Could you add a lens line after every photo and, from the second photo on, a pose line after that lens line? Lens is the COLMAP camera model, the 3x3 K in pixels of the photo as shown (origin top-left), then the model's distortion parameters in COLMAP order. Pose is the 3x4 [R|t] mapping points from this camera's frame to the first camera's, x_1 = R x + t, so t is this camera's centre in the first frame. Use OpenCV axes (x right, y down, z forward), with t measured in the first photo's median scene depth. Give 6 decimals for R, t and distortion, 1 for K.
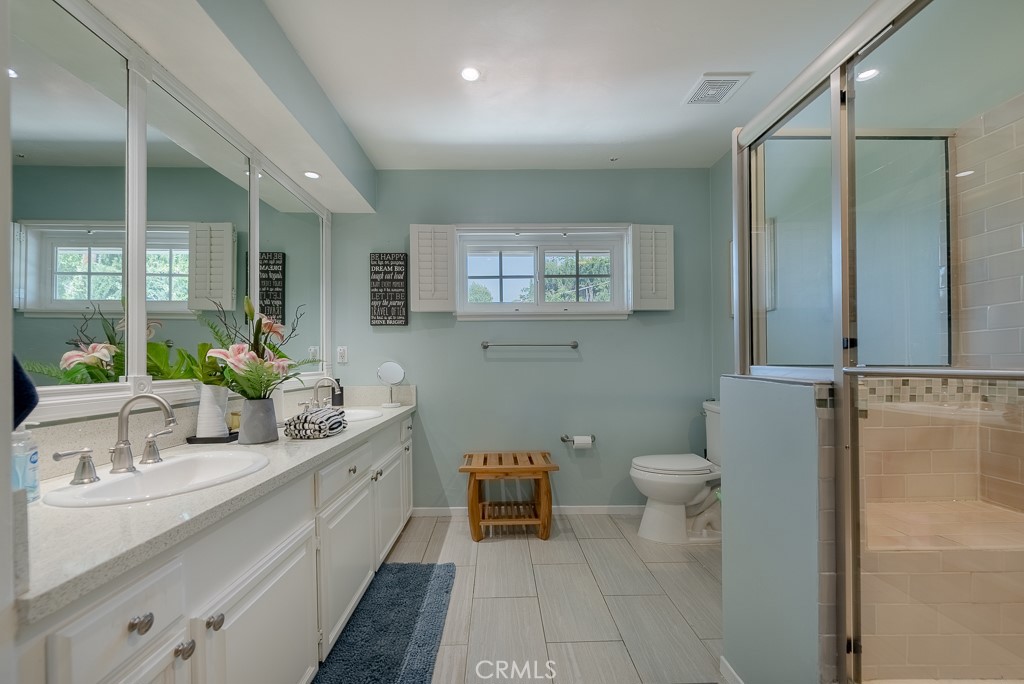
lens RADIAL K [[409.0, 0, 509.4], [0, 409.0, 359.7], [0, 0, 1]] dist [0.000098, 0.000004]
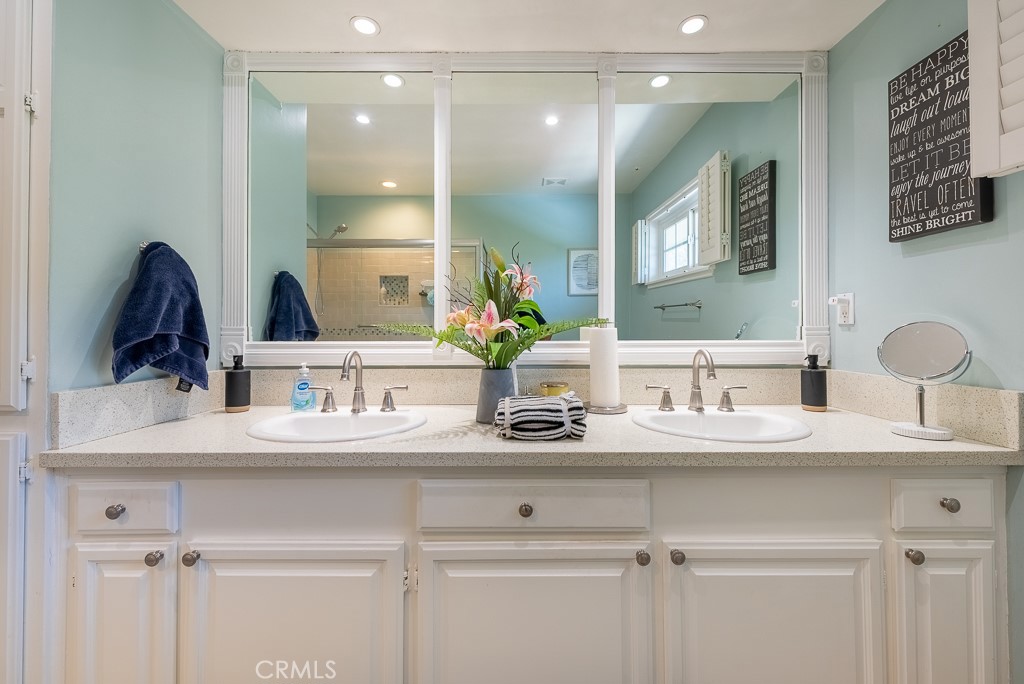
lens RADIAL K [[402.6, 0, 510.6], [0, 402.6, 325.4], [0, 0, 1]] dist [-0.000390, -0.000212]
pose [[-0.019406, -0.002288, -0.999809, 0.111748], [0.007643, 0.999968, -0.002437, 0.005836], [0.999782, -0.007689, -0.019388, 0.589599]]
